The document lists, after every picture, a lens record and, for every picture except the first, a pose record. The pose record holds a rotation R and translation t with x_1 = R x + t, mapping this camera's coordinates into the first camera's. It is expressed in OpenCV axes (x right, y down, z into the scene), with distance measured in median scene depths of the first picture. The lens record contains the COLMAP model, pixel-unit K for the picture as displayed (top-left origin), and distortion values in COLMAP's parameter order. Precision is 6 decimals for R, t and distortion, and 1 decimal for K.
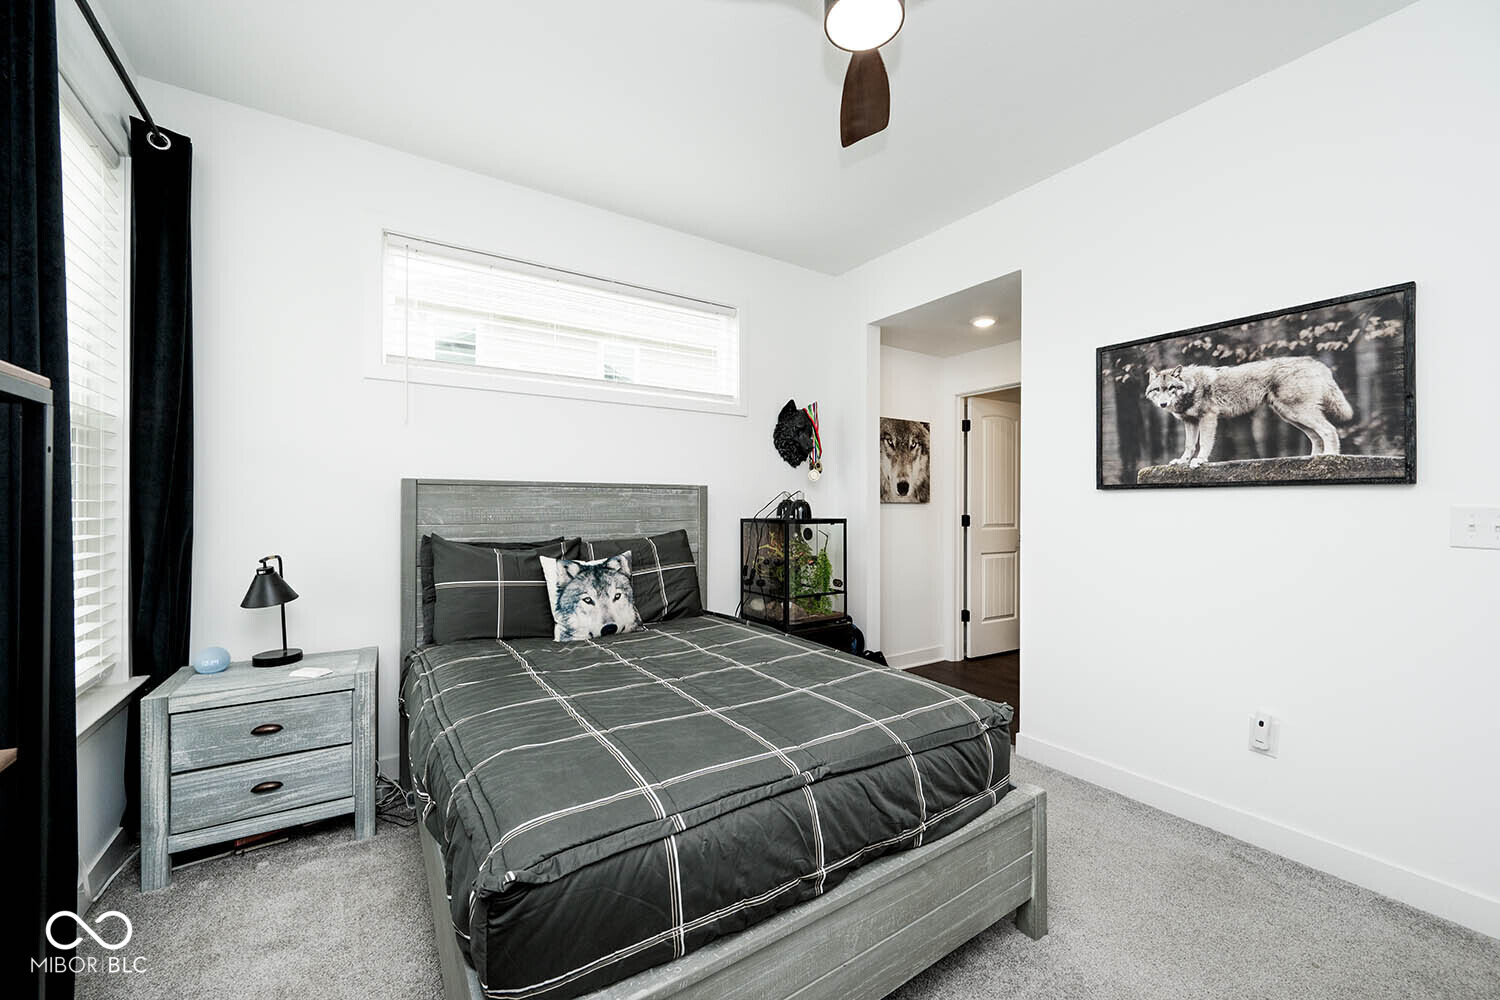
lens RADIAL K [[585.8, 0, 749.3], [0, 585.8, 499.5], [0, 0, 1]] dist [-0.000321, -0.000315]
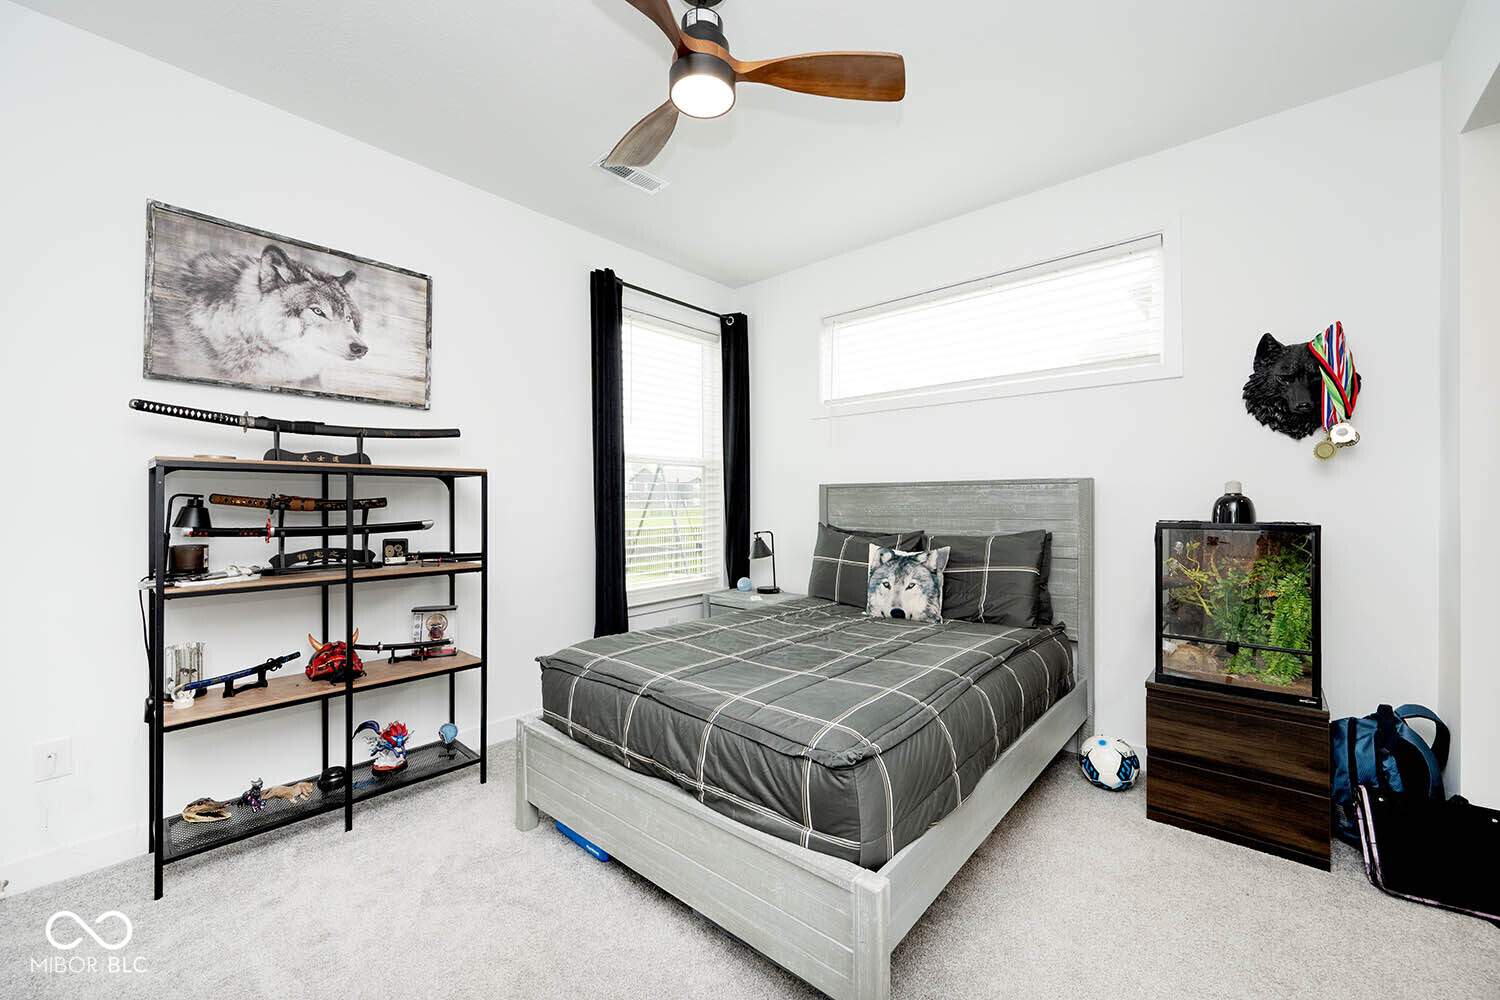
lens RADIAL K [[585.8, 0, 748.9], [0, 585.8, 502.4], [0, 0, 1]] dist [-0.000321, -0.000315]
pose [[0.265094, -0.002532, -0.964219, 0.739534], [0.007622, 0.999971, -0.000530, 0.008557], [0.964193, -0.007209, 0.265105, 0.418211]]
